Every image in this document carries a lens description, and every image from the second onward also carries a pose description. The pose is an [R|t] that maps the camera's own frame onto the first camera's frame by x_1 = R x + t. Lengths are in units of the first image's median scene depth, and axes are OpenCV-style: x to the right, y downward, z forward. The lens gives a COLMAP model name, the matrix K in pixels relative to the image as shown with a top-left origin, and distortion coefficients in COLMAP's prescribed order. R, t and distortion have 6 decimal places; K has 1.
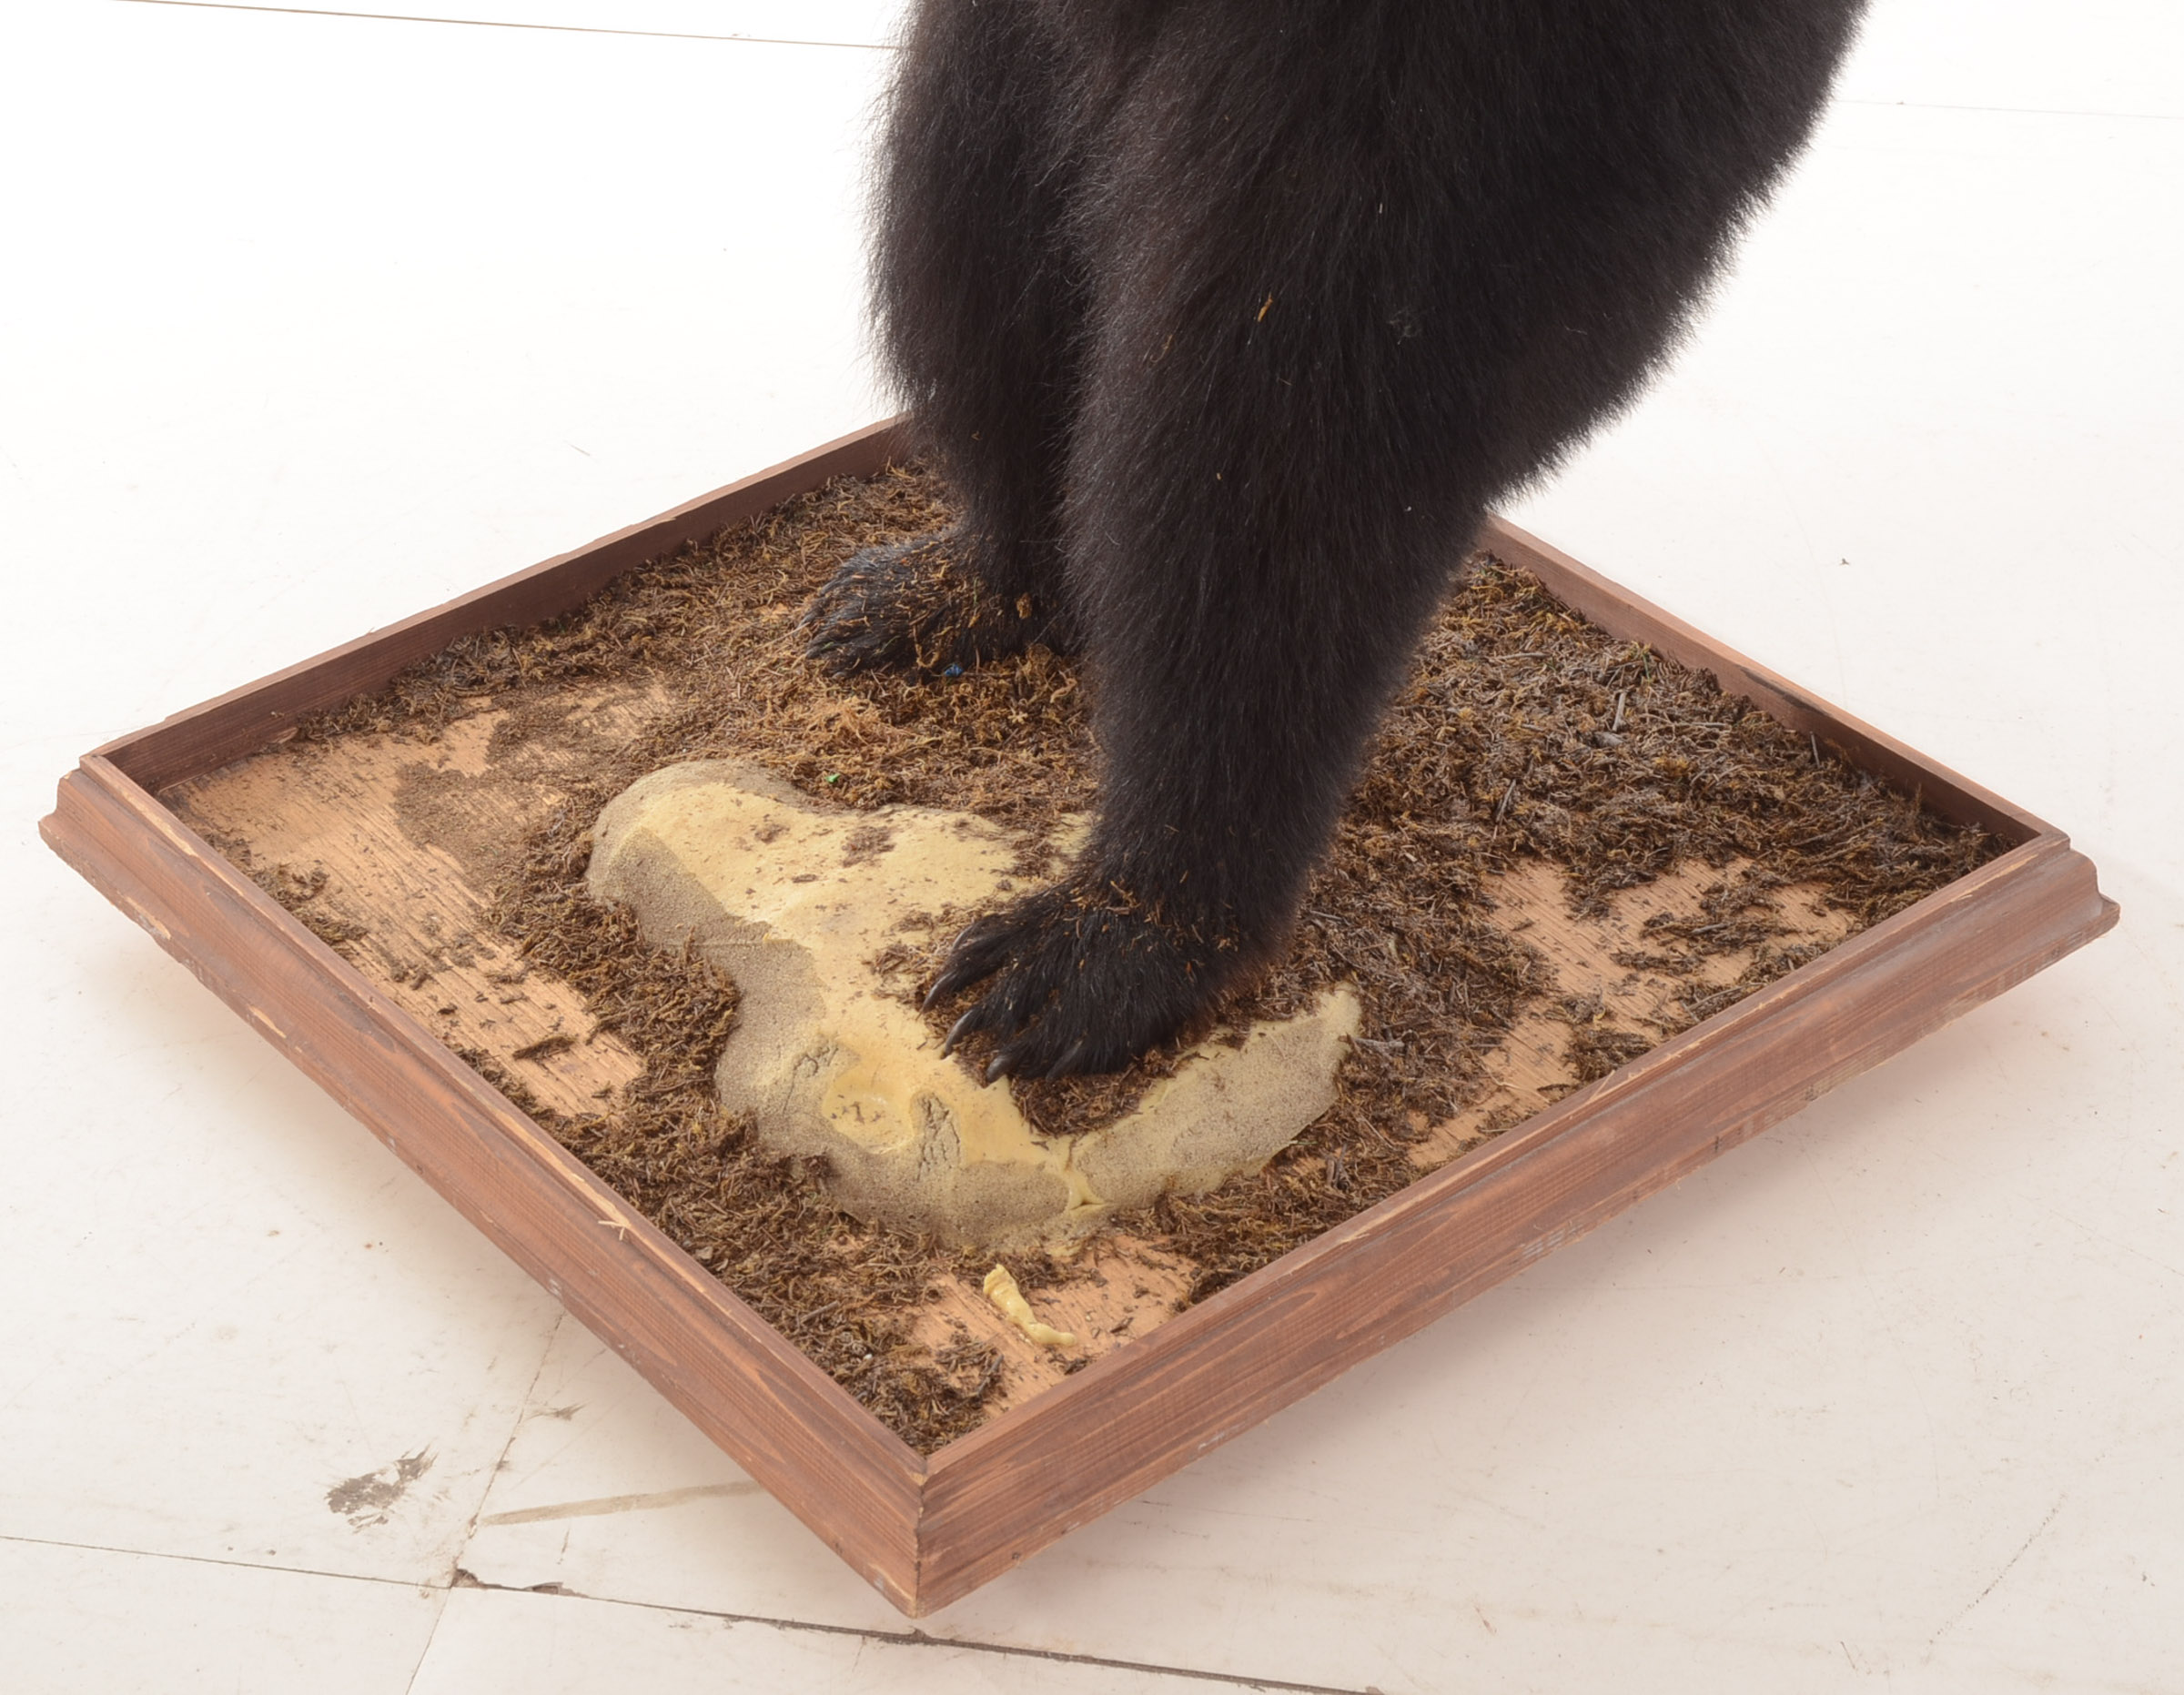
lens RADIAL K [[4595.1, 0, 1025.9], [0, 4595.1, 848.8], [0, 0, 1]] dist [0.049751, 0.013507]
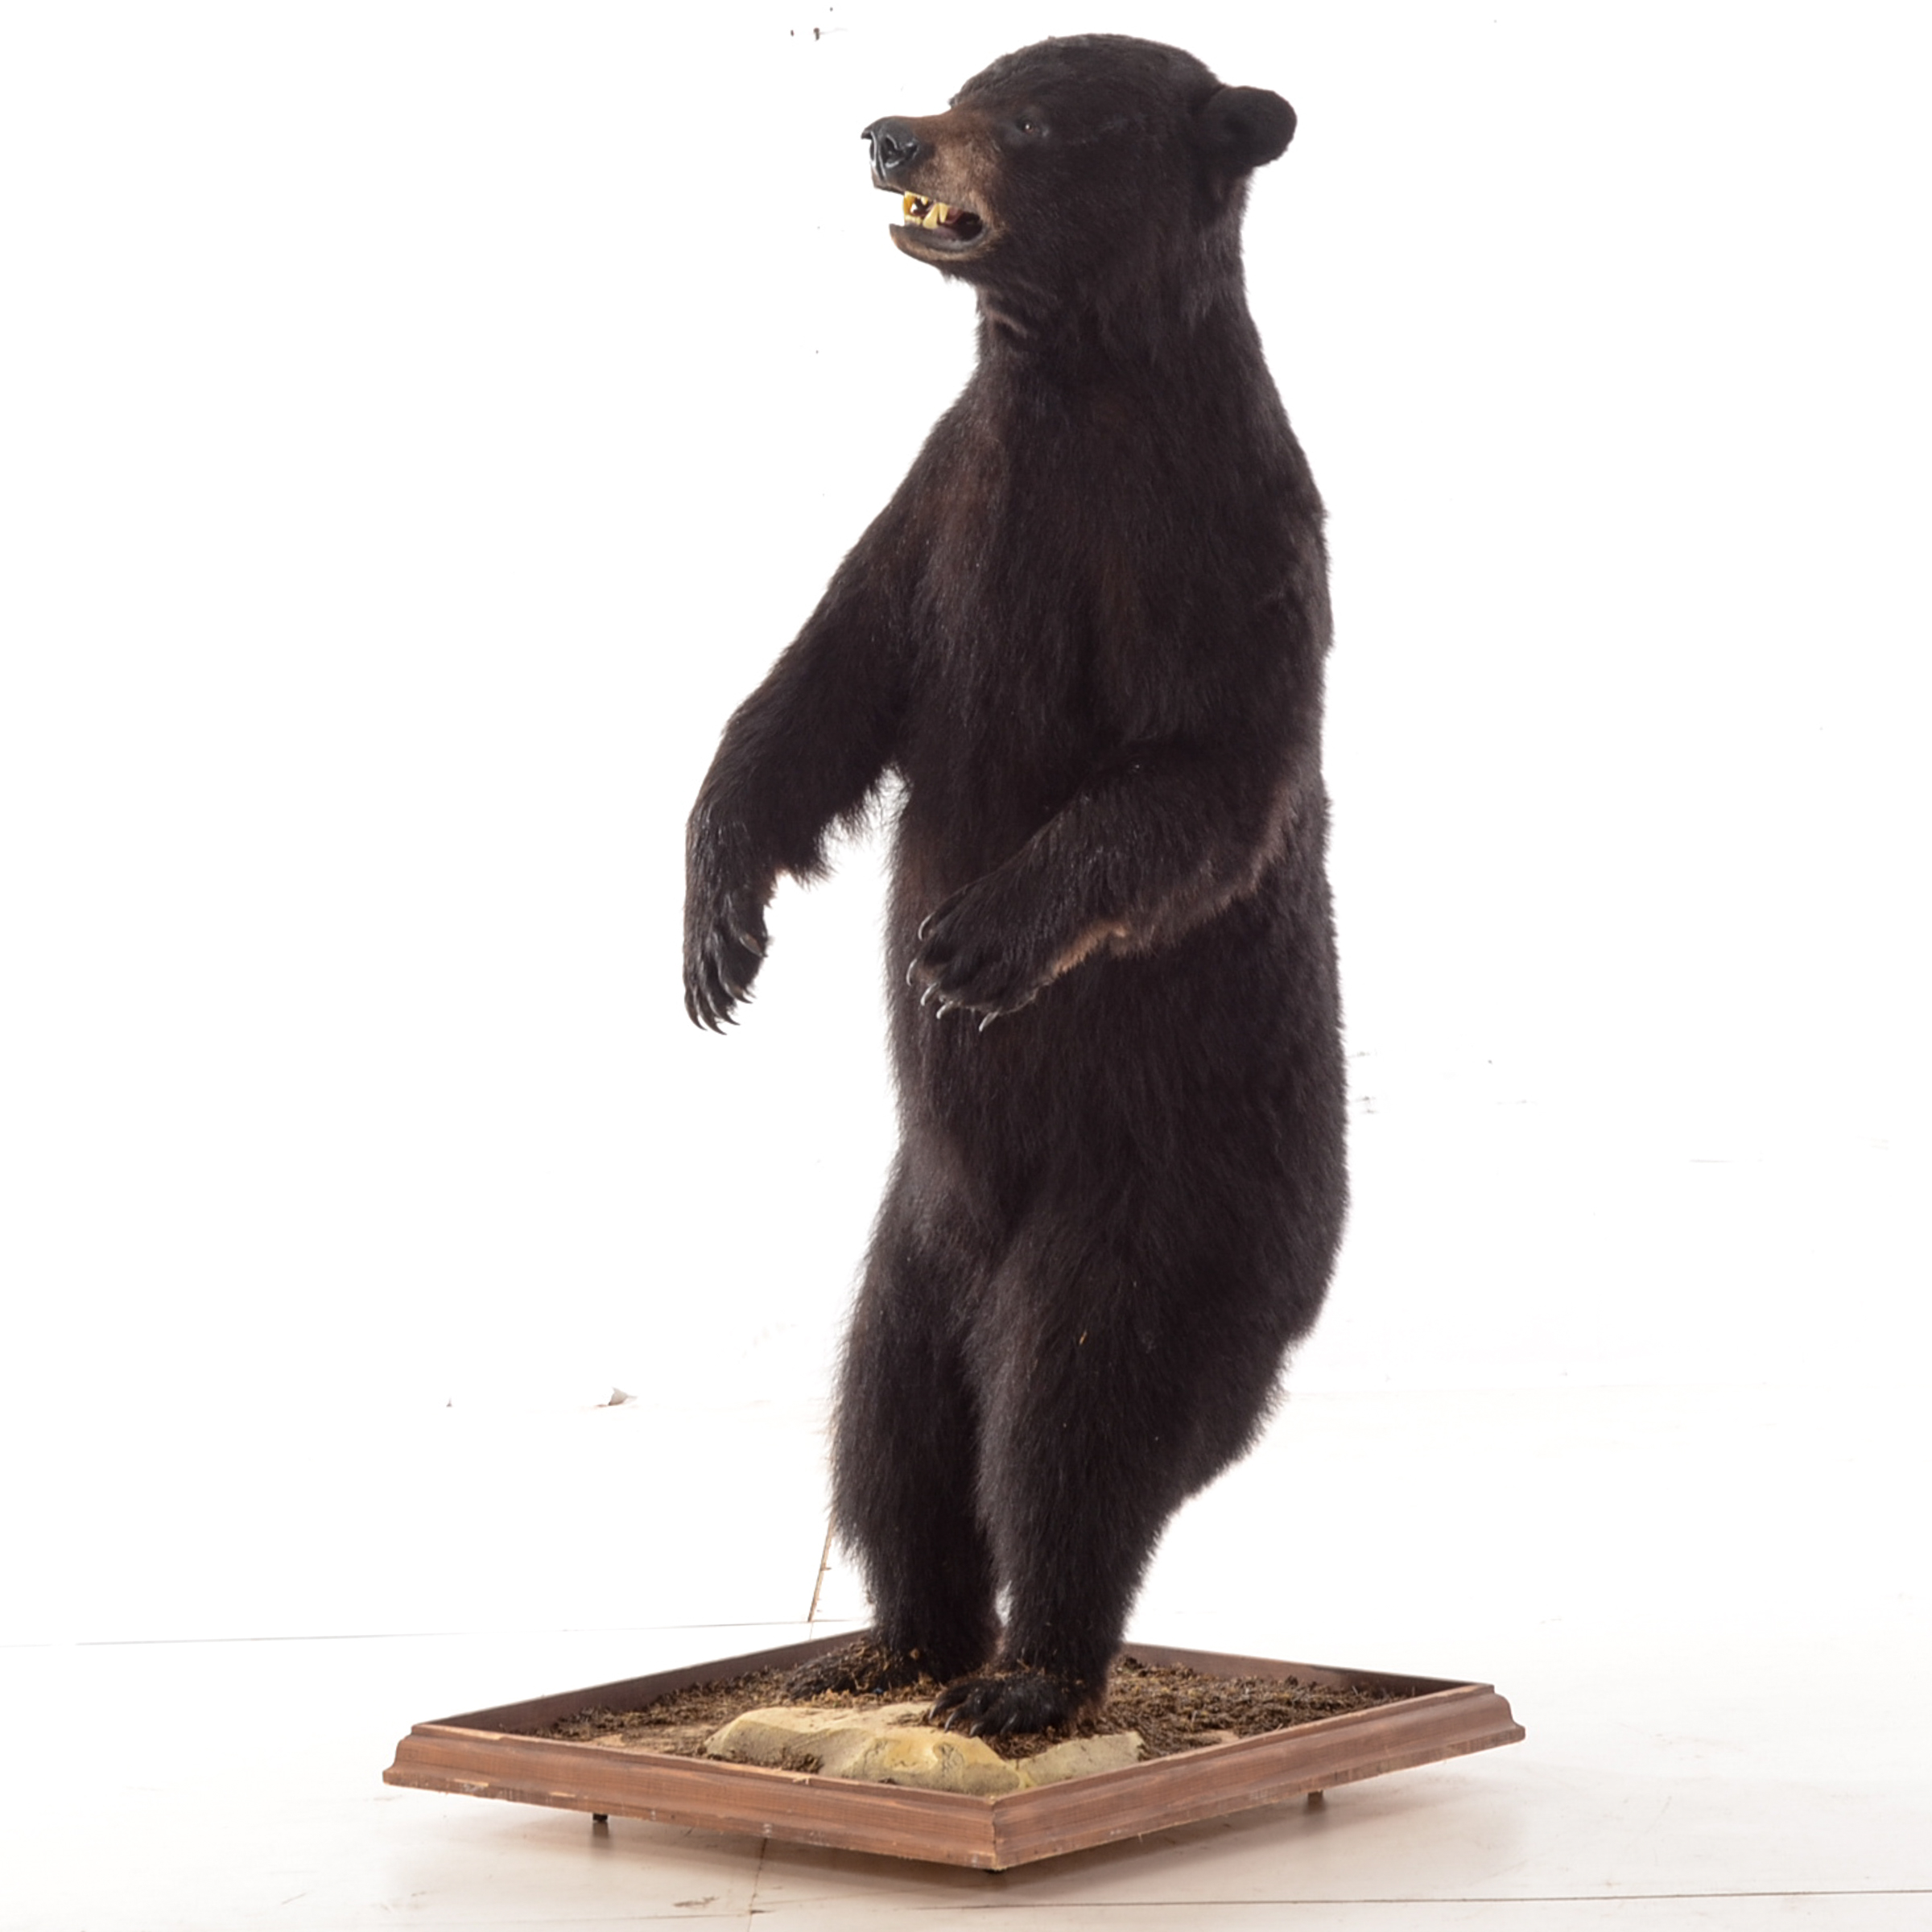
lens RADIAL K [[8637.6, 0, 966.0], [0, 8637.6, 966.0], [0, 0, 1]] dist [0.002083, 0.489809]
pose [[0.983865, -0.011765, 0.178528, -0.664446], [0.101222, 0.859394, -0.501196, 1.614844], [-0.147529, 0.511179, 0.846718, -2.289003]]
